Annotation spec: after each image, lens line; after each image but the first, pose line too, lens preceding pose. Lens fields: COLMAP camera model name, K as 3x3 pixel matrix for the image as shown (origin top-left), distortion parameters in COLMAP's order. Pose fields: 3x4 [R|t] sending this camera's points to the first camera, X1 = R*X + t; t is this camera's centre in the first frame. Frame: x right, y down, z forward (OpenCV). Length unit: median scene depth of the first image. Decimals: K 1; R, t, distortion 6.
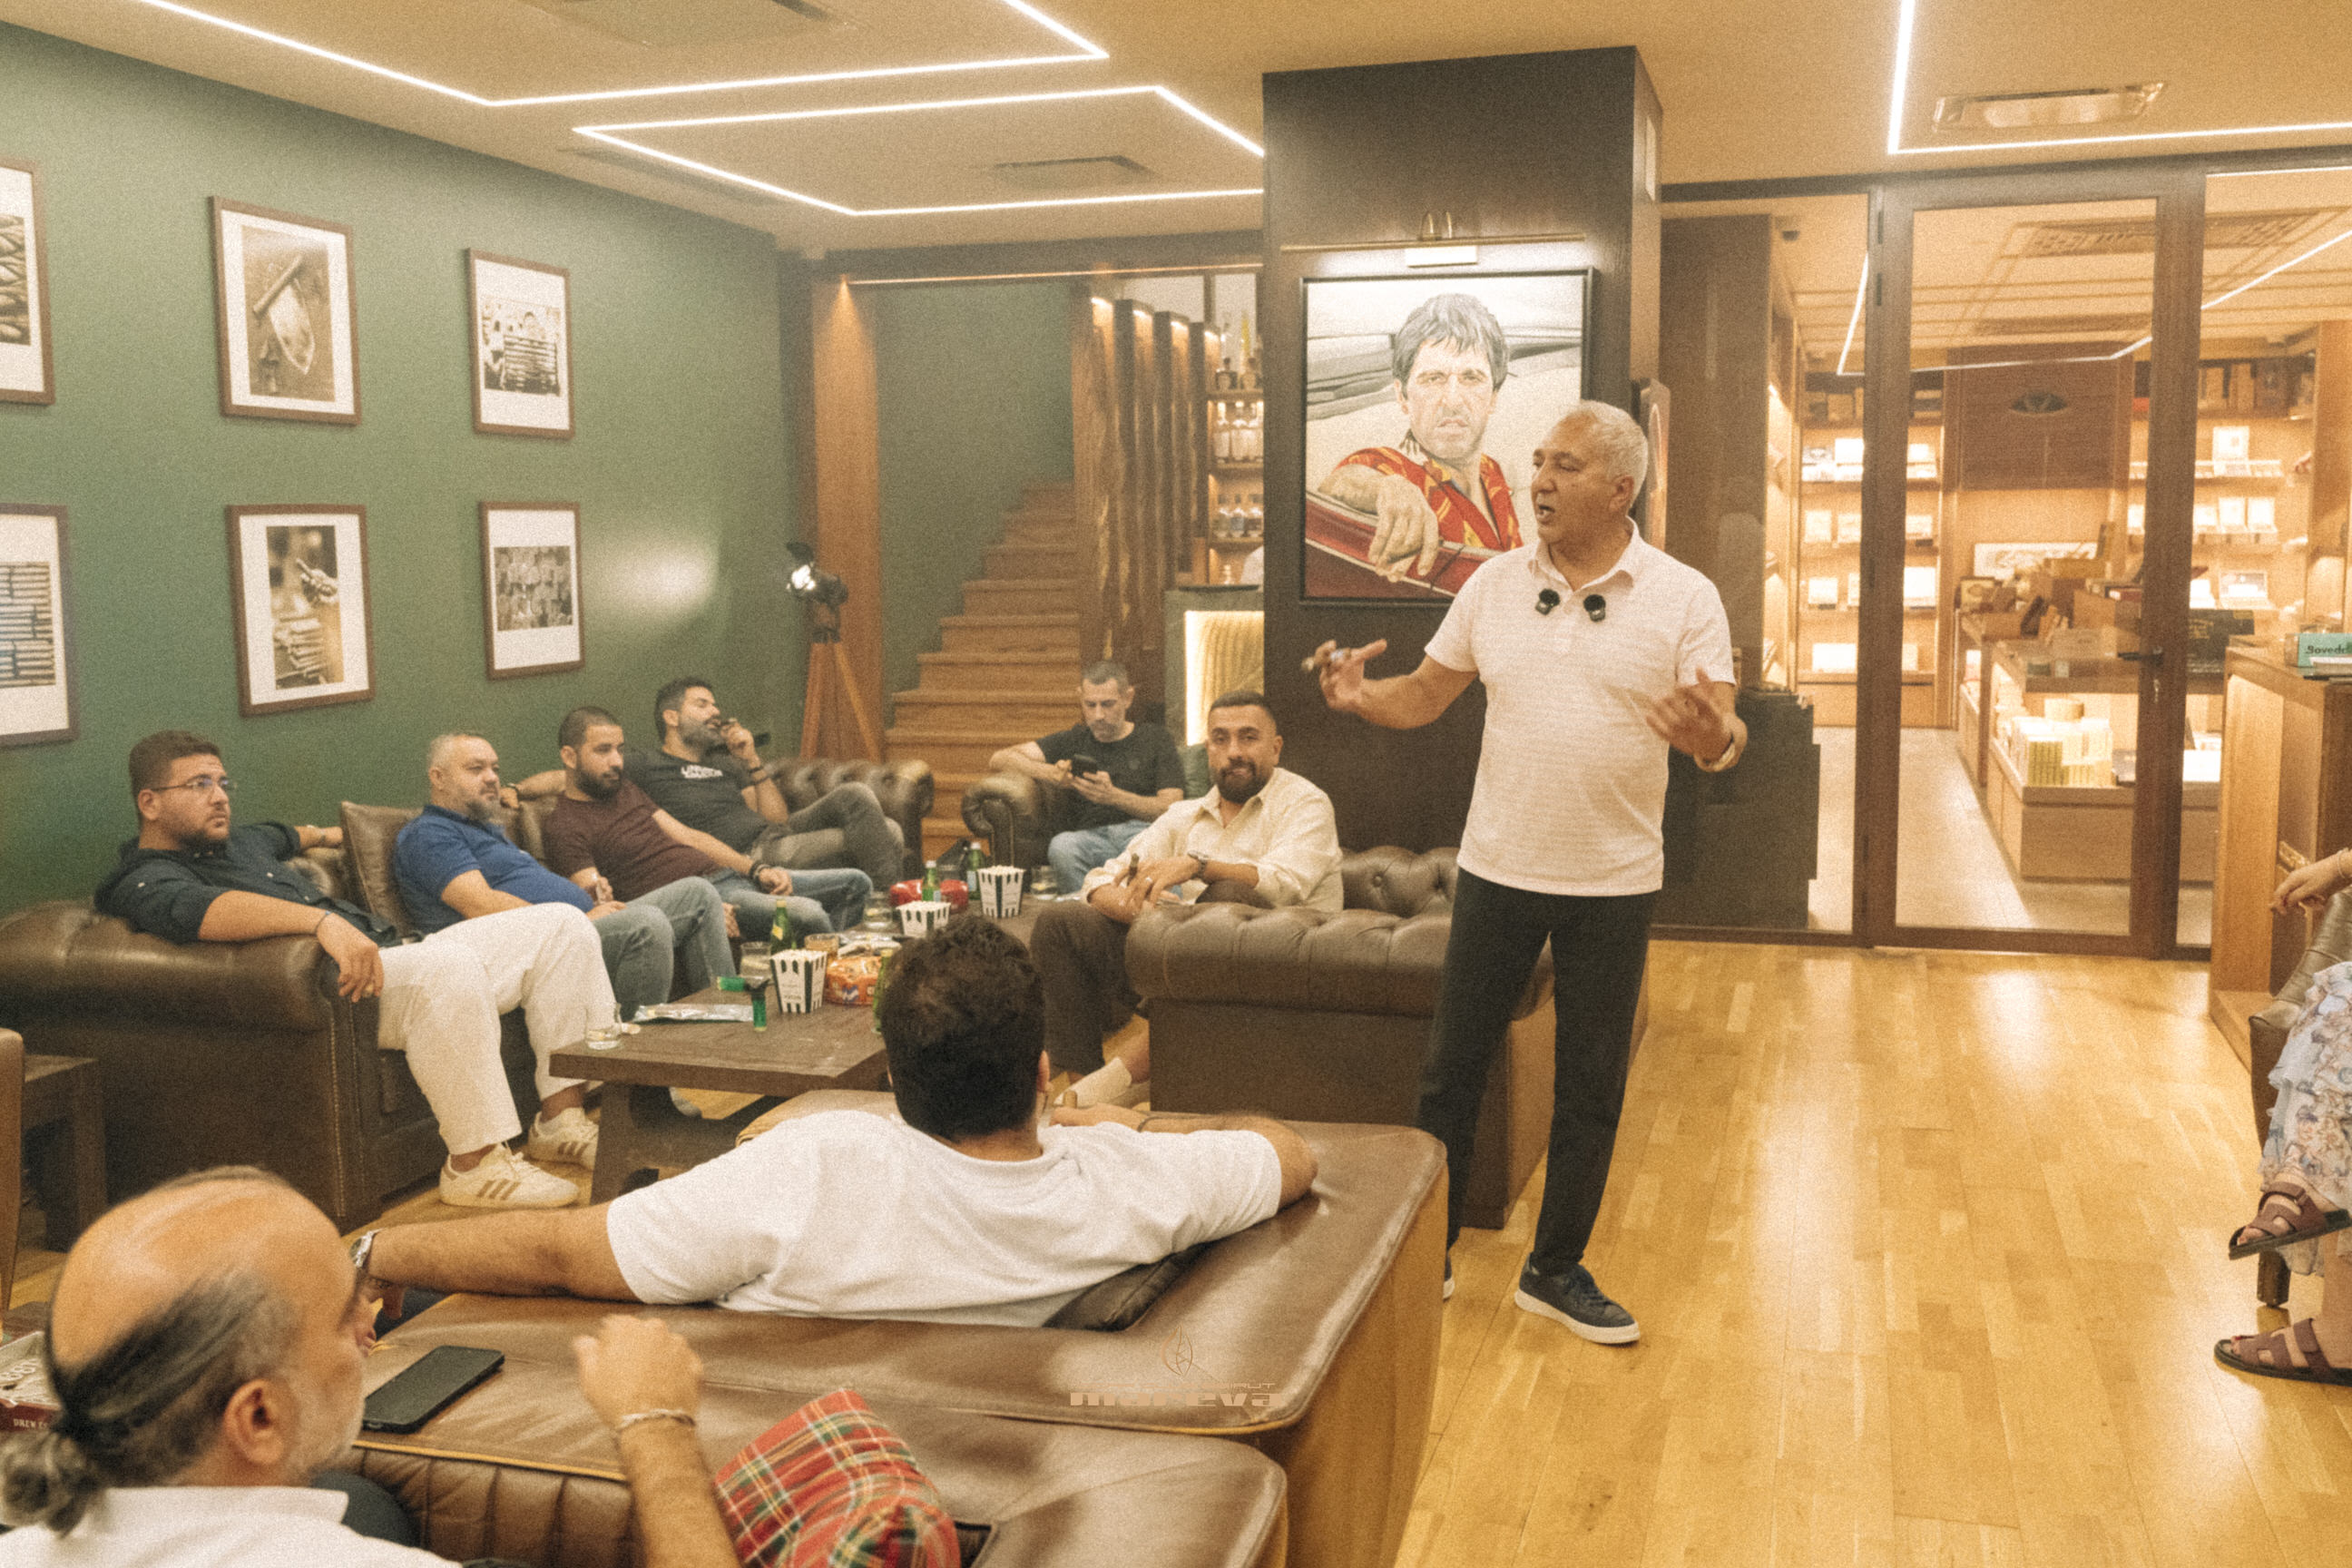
lens RADIAL K [[2205.4, 0, 1176.0], [0, 2205.4, 784.0], [0, 0, 1]] dist [0.002994, 0.017414]
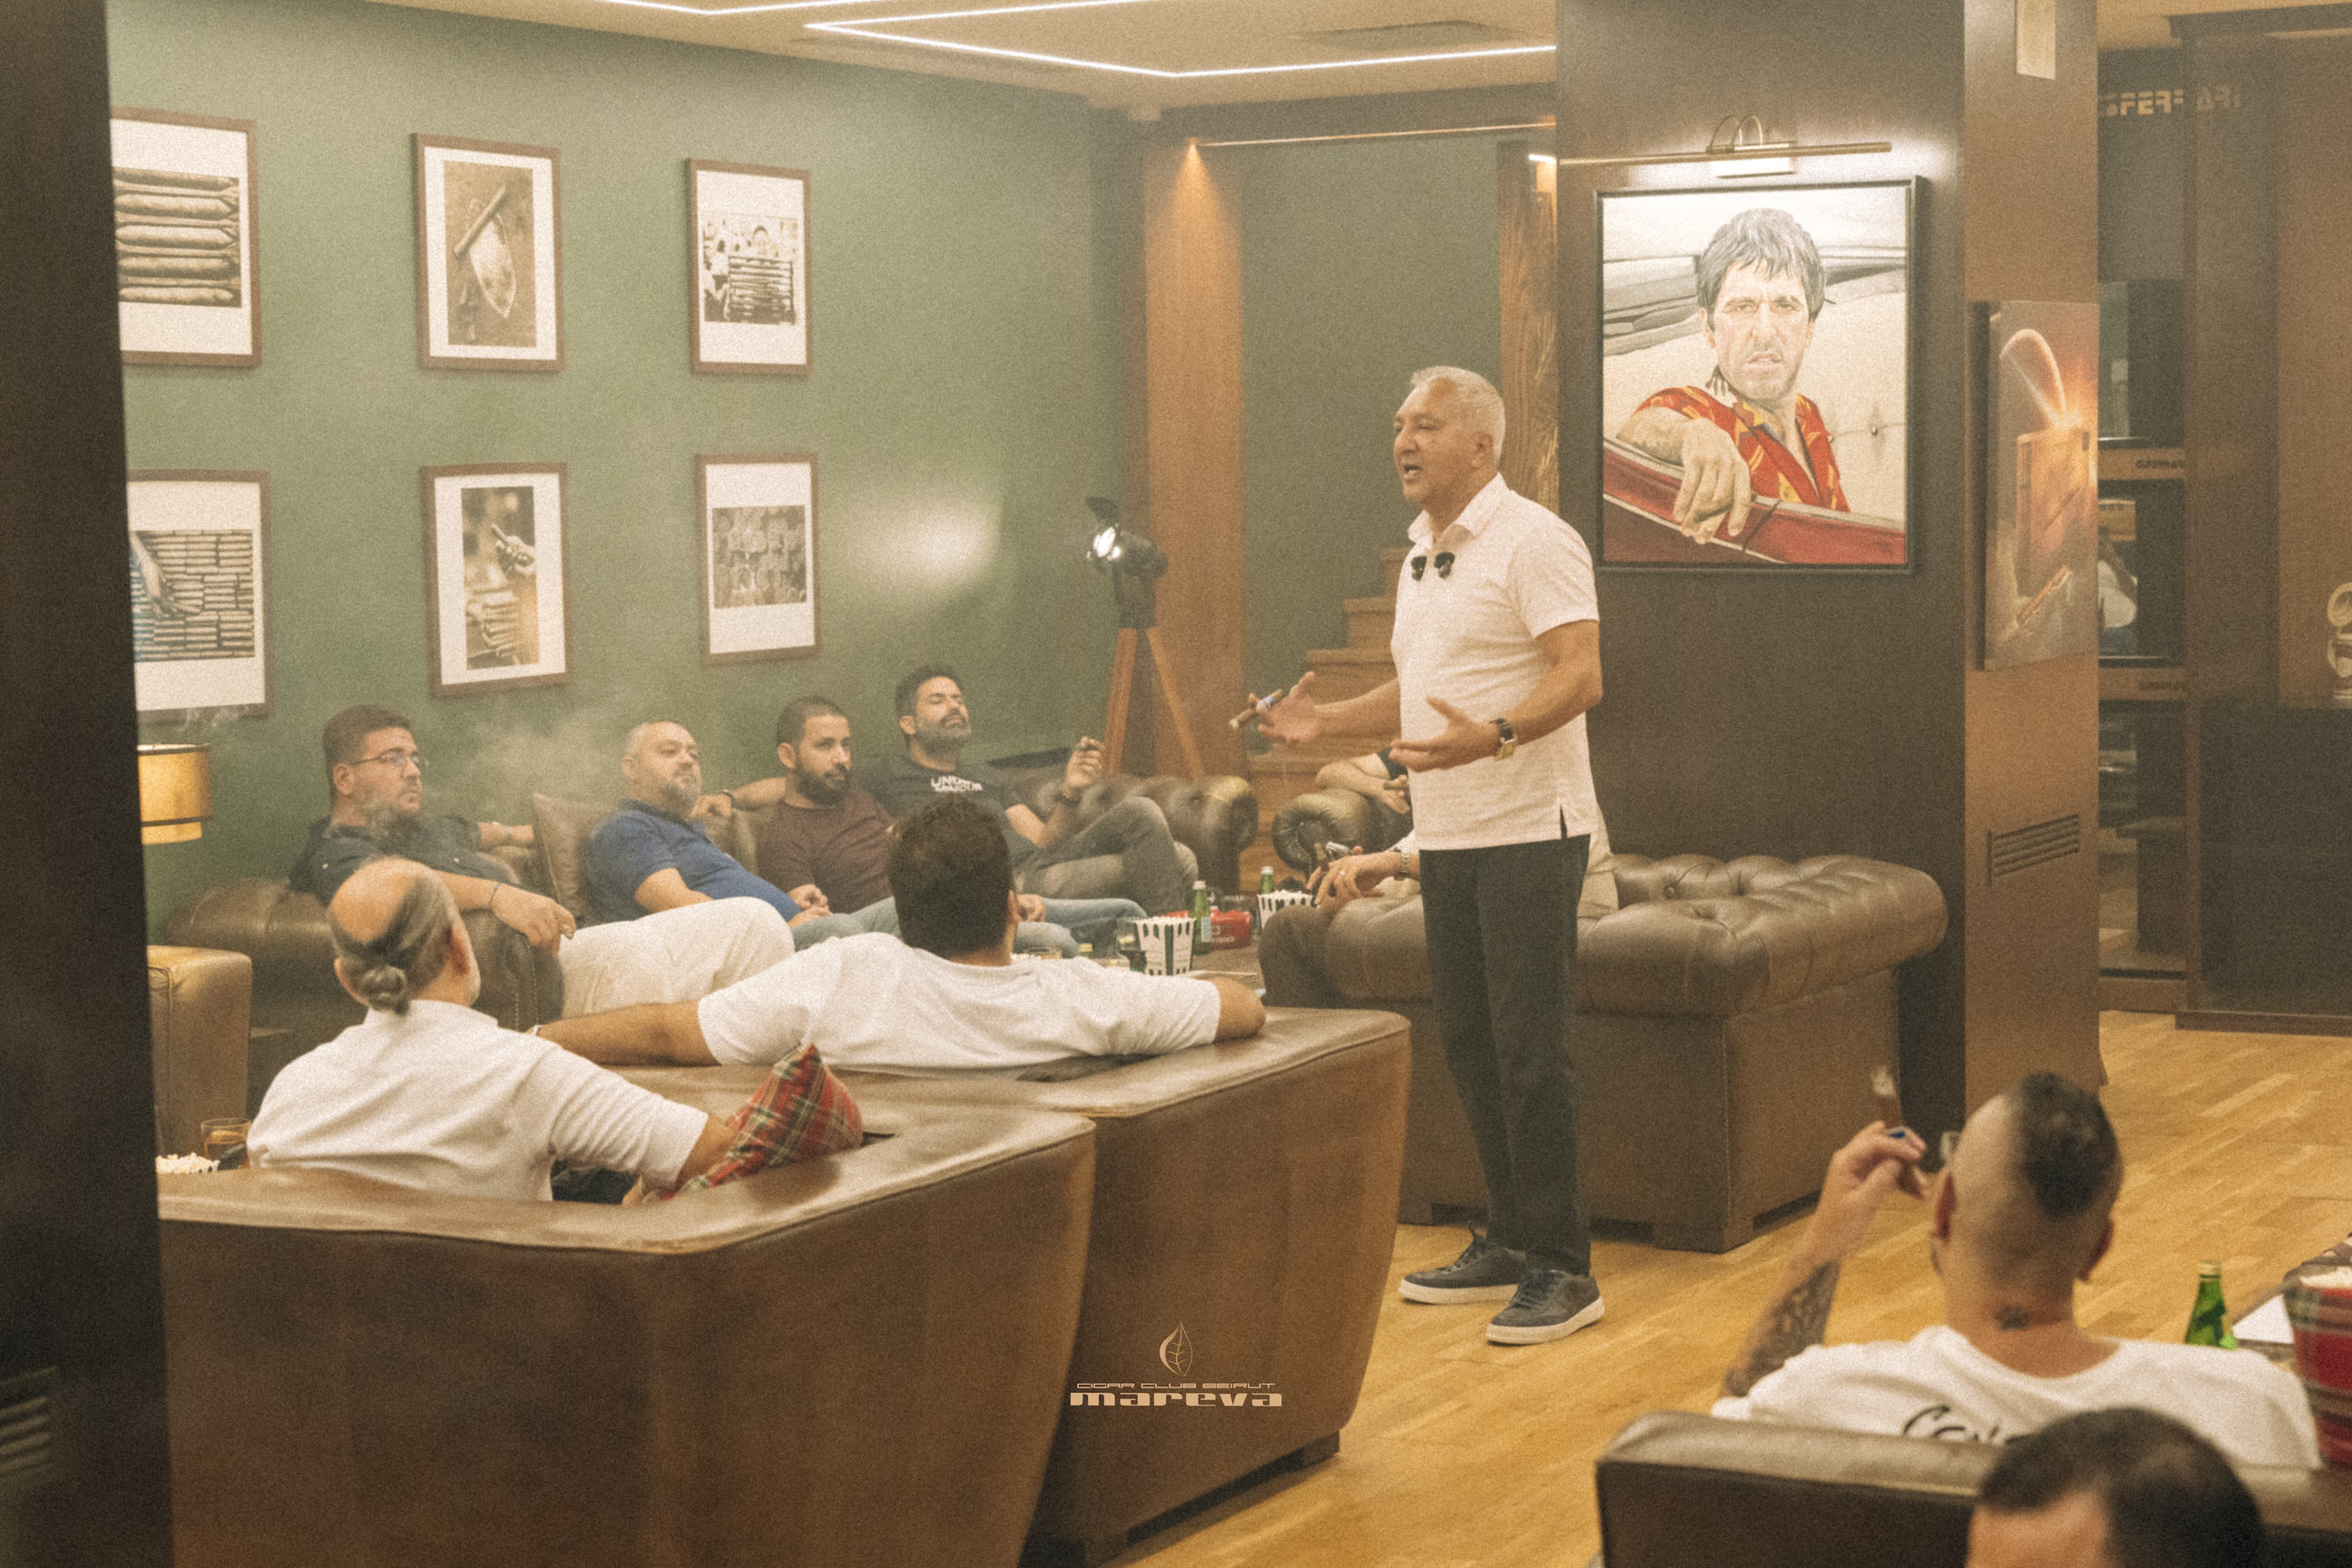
lens RADIAL K [[4308.3, 0, 1108.6], [0, 4308.3, 784.4], [0, 0, 1]] dist [0.021314, 0.003635]
pose [[0.972818, 0.008258, -0.231423, 0.255965], [-0.017078, 0.999201, -0.036136, 0.063764], [0.230939, 0.039106, 0.972182, -0.651802]]
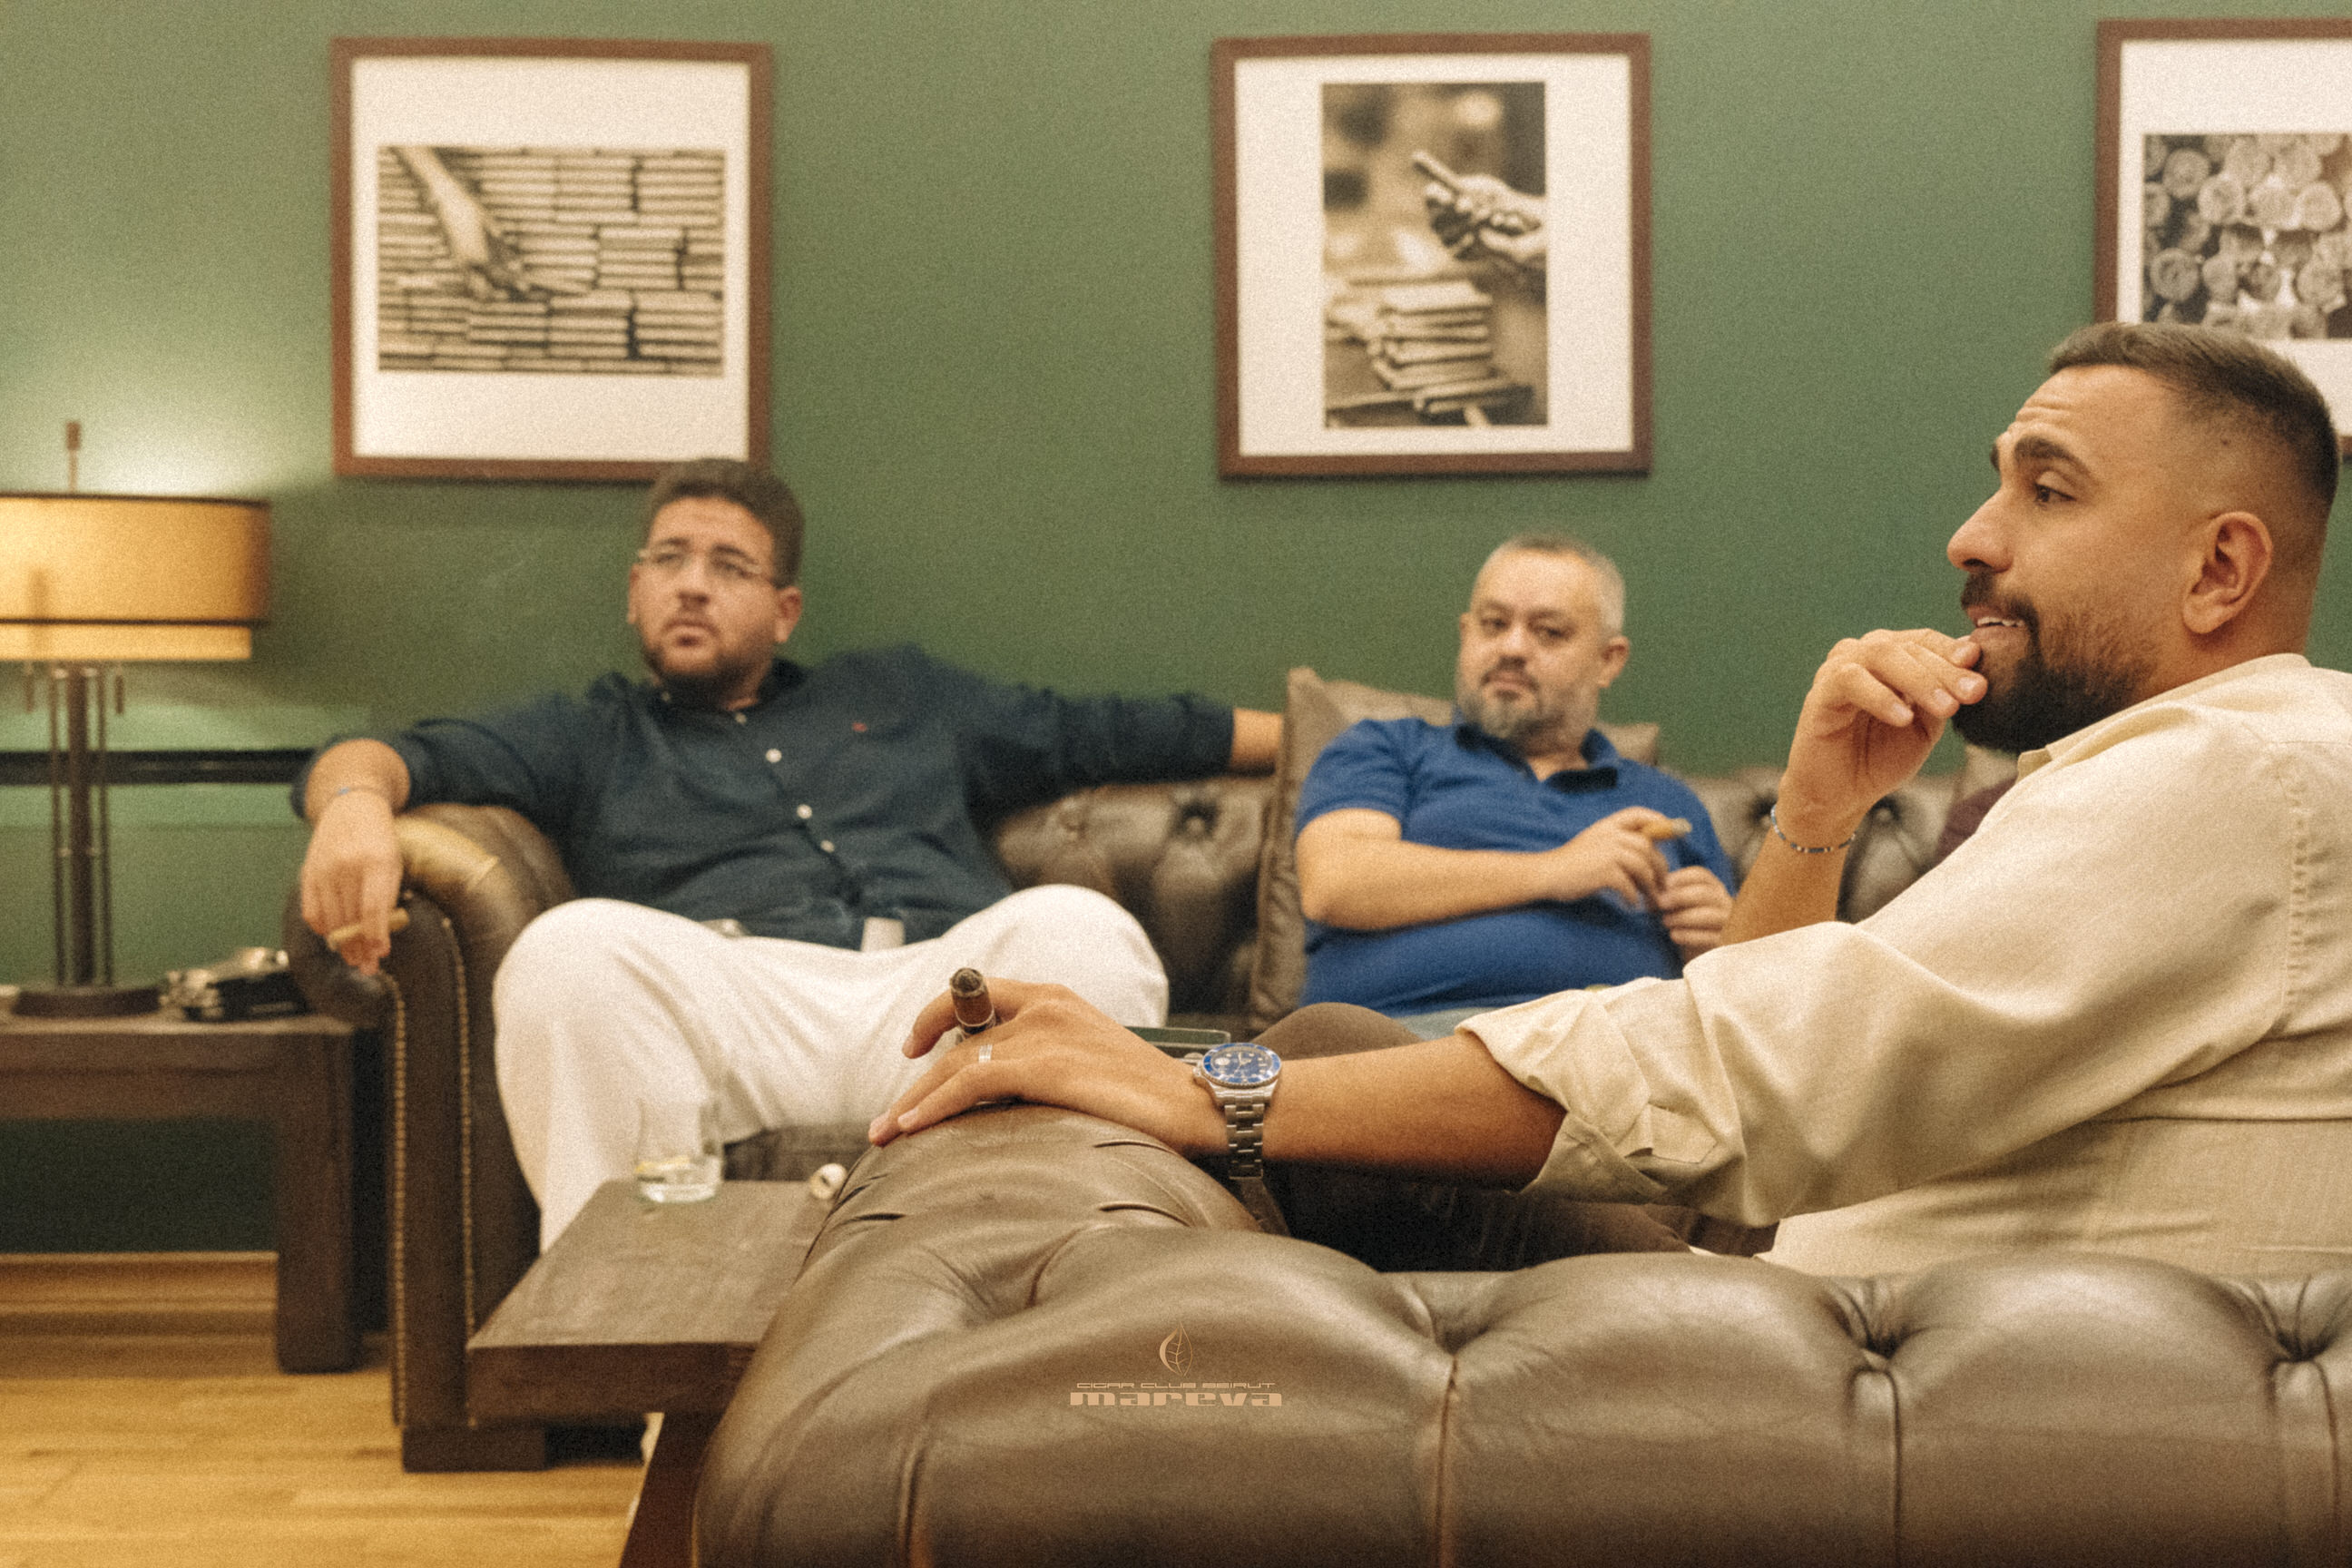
lens RADIAL K [[3815.6, 0, 1176.0], [0, 3815.6, 784.0], [0, 0, 1]] dist [0.013460, 0.032565]
pose [[0.291966, 0.081353, -0.952963, 0.376157], [-0.110455, 0.992577, 0.050894, -0.005161], [0.950029, 0.090400, 0.298785, 0.741186]]
